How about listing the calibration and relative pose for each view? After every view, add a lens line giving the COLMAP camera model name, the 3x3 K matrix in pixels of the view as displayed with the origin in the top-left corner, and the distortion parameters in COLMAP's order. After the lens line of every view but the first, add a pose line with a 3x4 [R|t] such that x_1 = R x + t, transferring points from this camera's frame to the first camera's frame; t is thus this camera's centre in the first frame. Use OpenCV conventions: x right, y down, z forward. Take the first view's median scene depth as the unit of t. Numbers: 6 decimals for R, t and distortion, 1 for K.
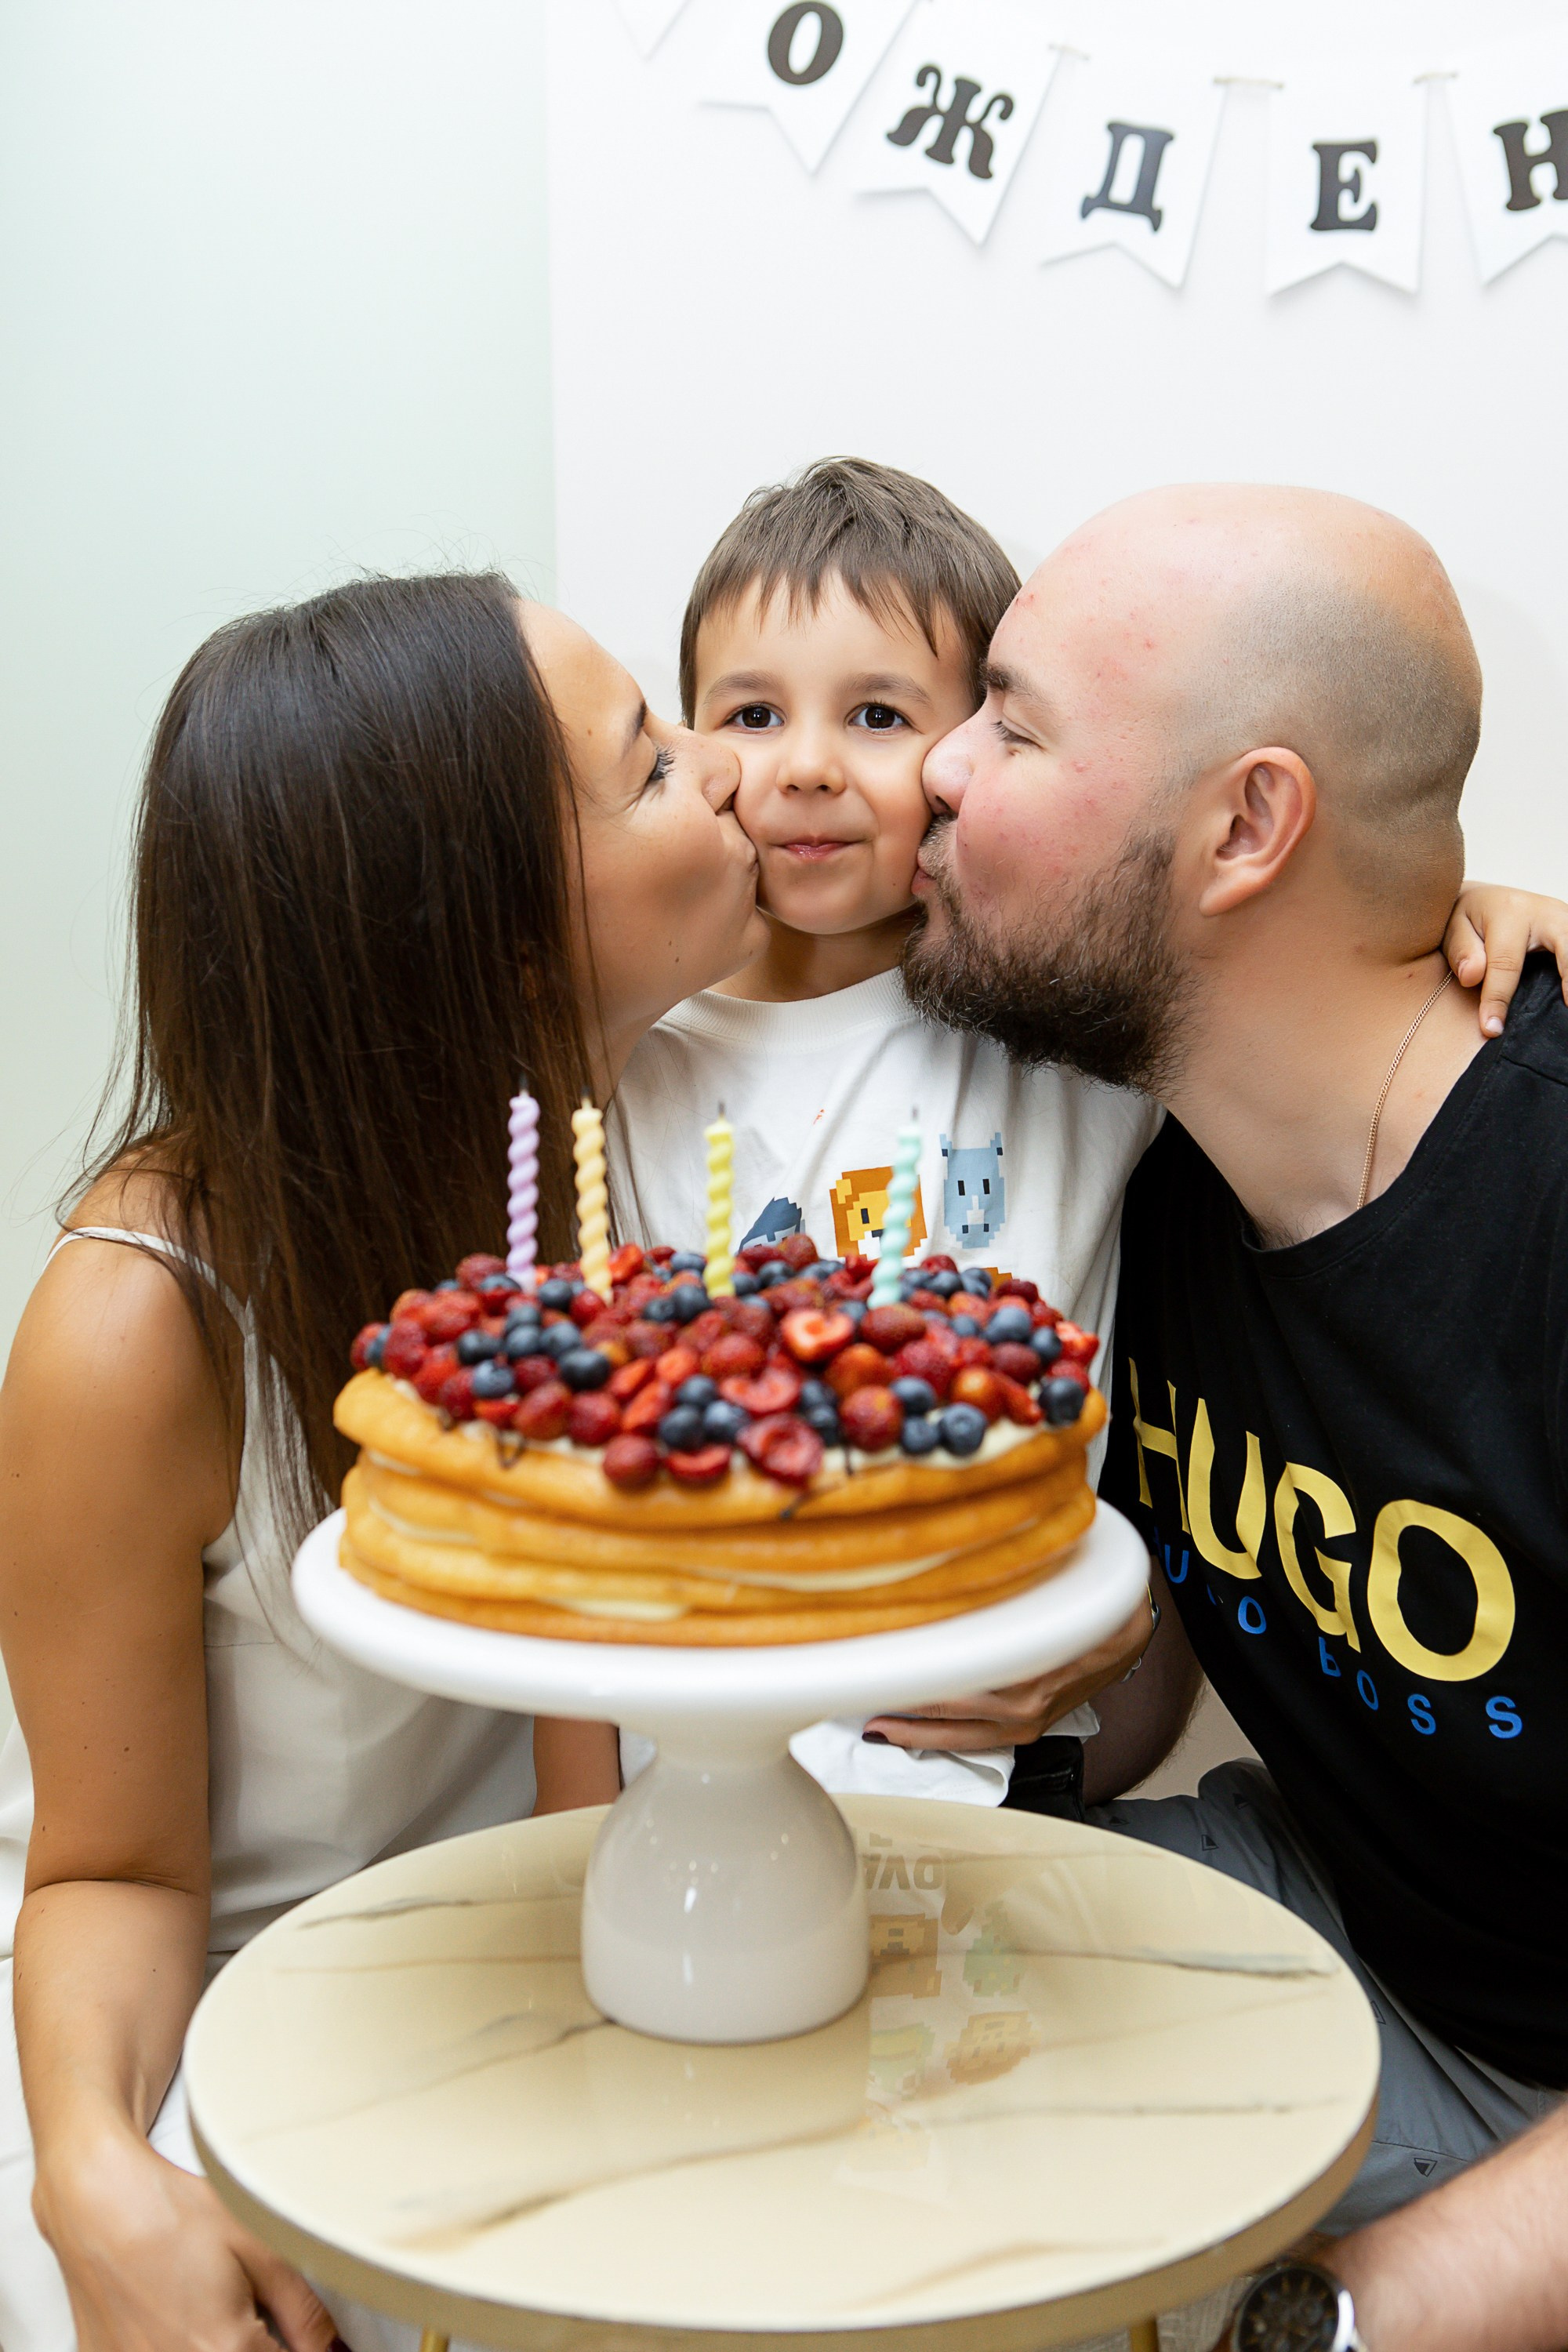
lens RADIAL K [[2969.9, 0, 785.2], [0, 2969.9, 1172.6], [0, 0, 1]] dist [-0.022253, 0.000000]
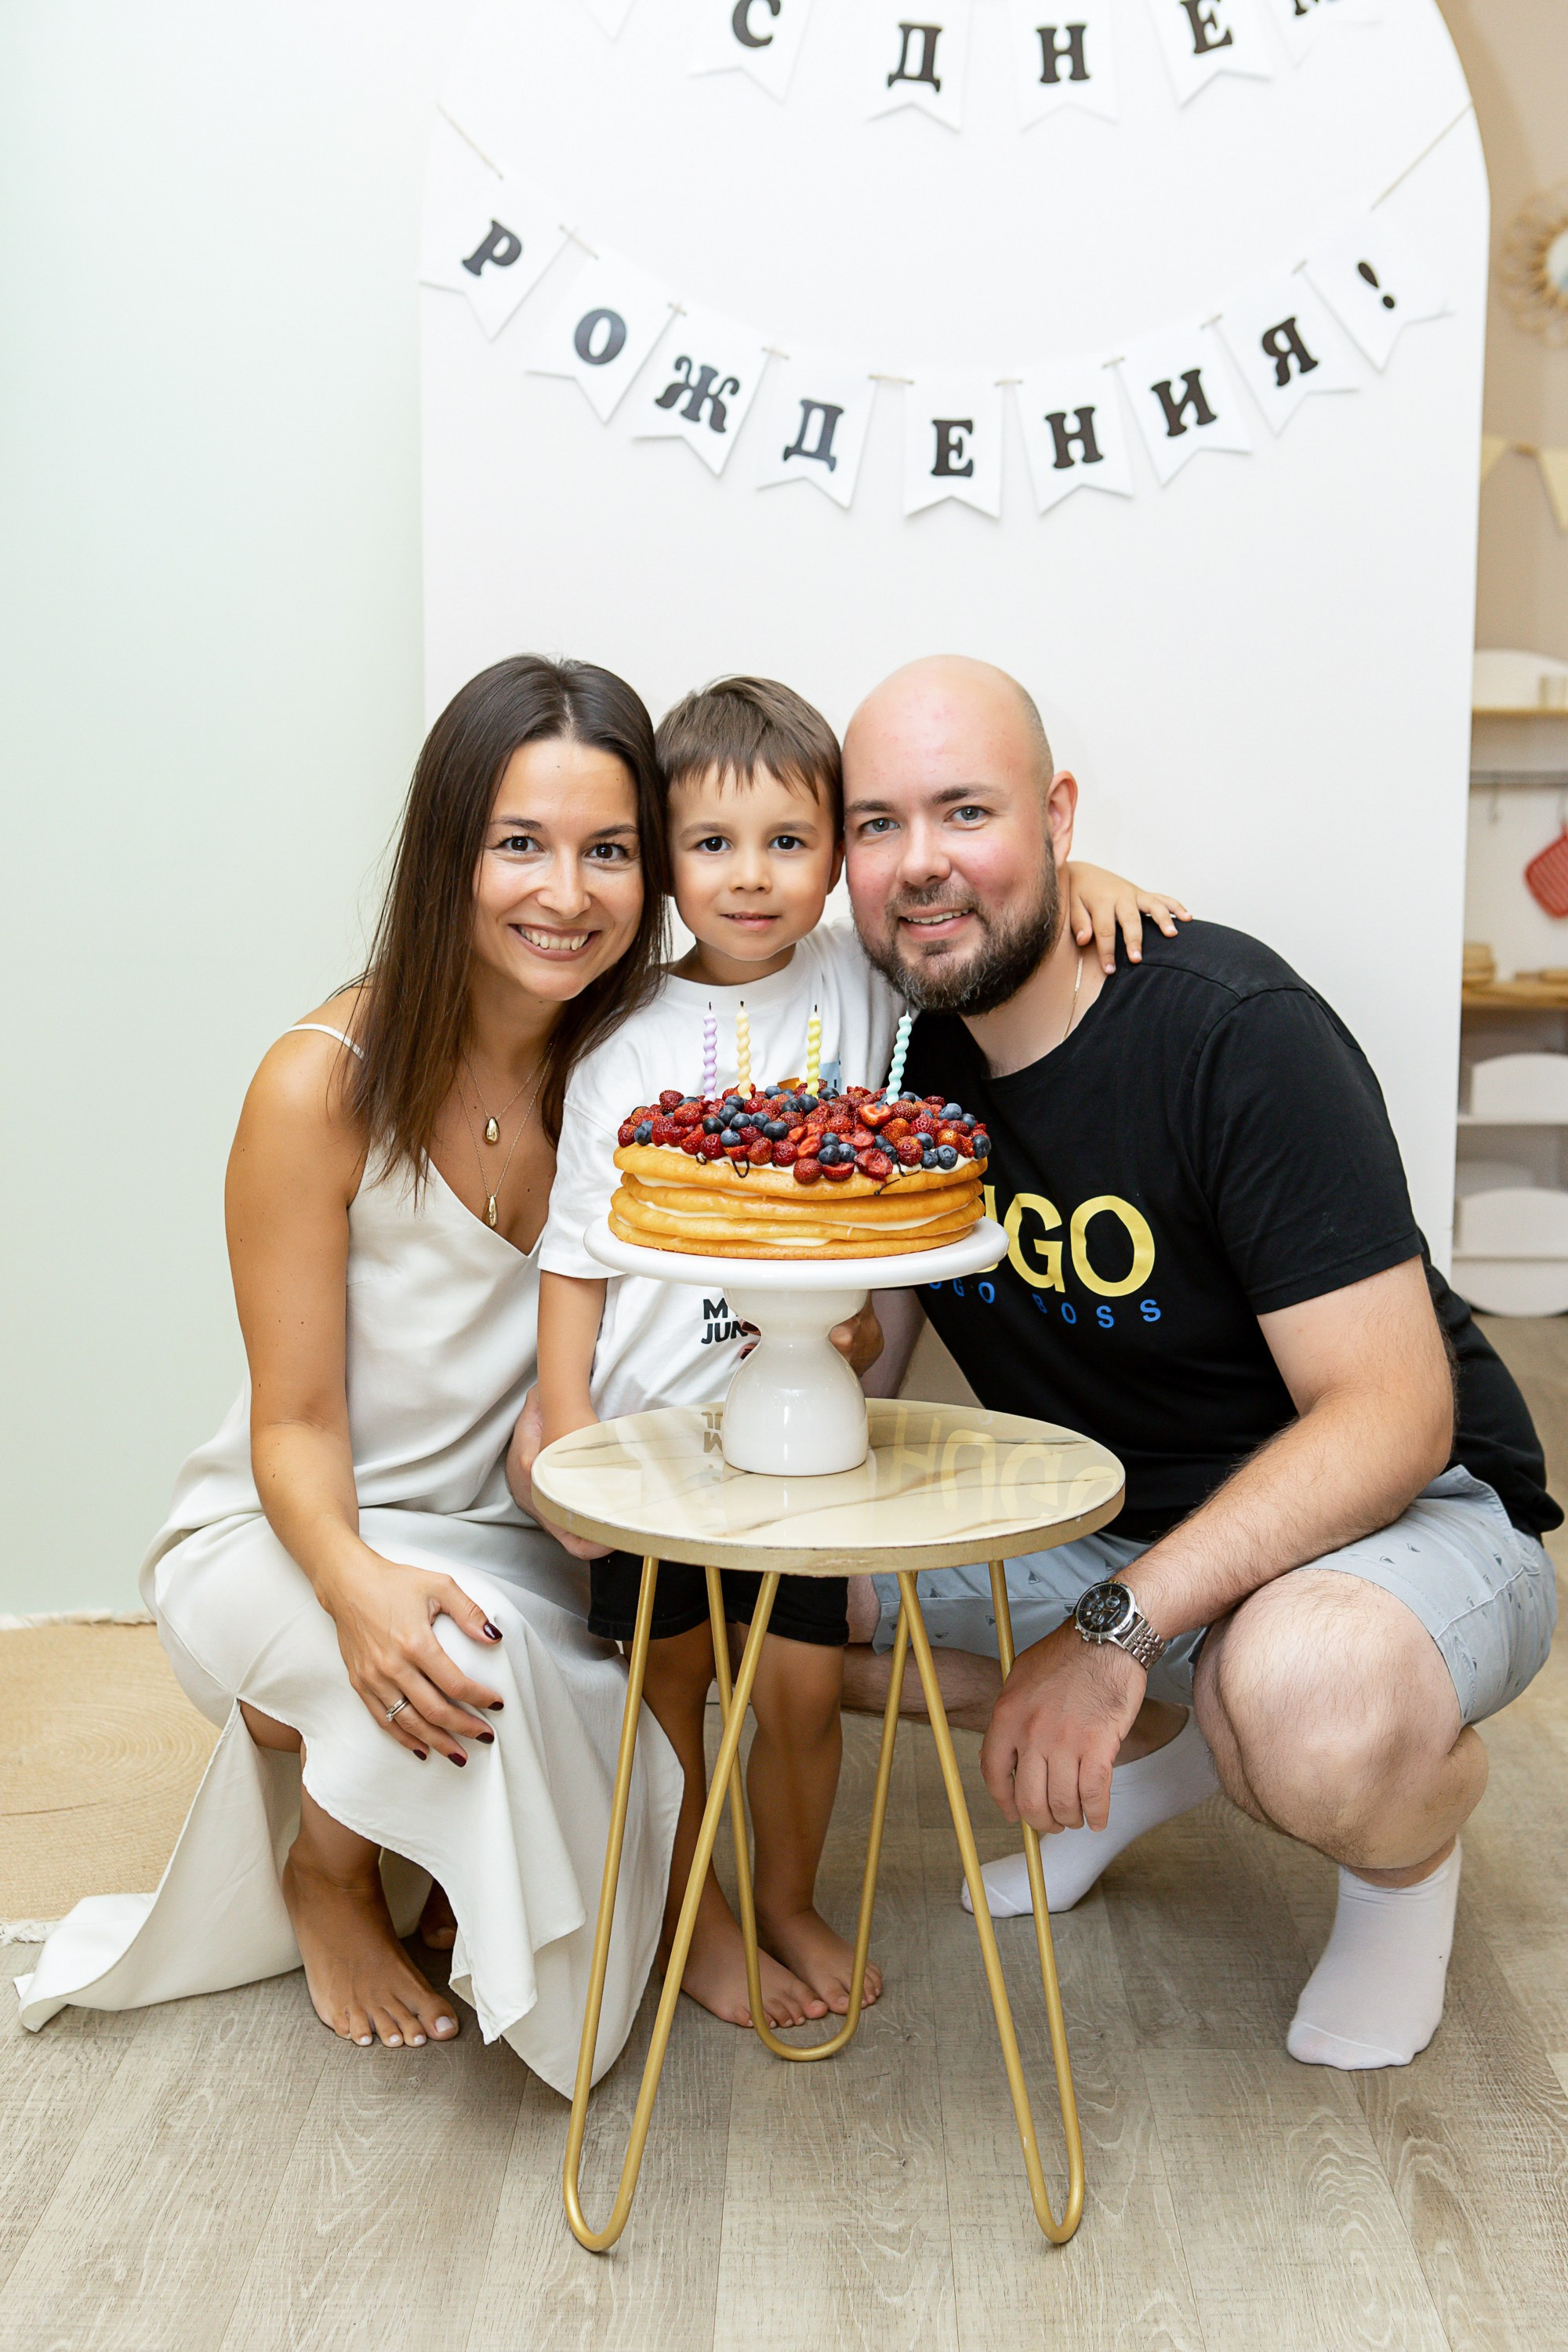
lens RADIAL K [[2969.9, 0, 802.6], [0, 2969.9, 1175.3], [0, 0, 1]] dist [-0.022253, 0.000000]
pose [[0.973663, -0.023809, 0.226747, -0.484917], [0.023474, 0.999716, 0.004174, 0.082146], [-0.226782, 0.001259, 0.973945, -0.975929]]
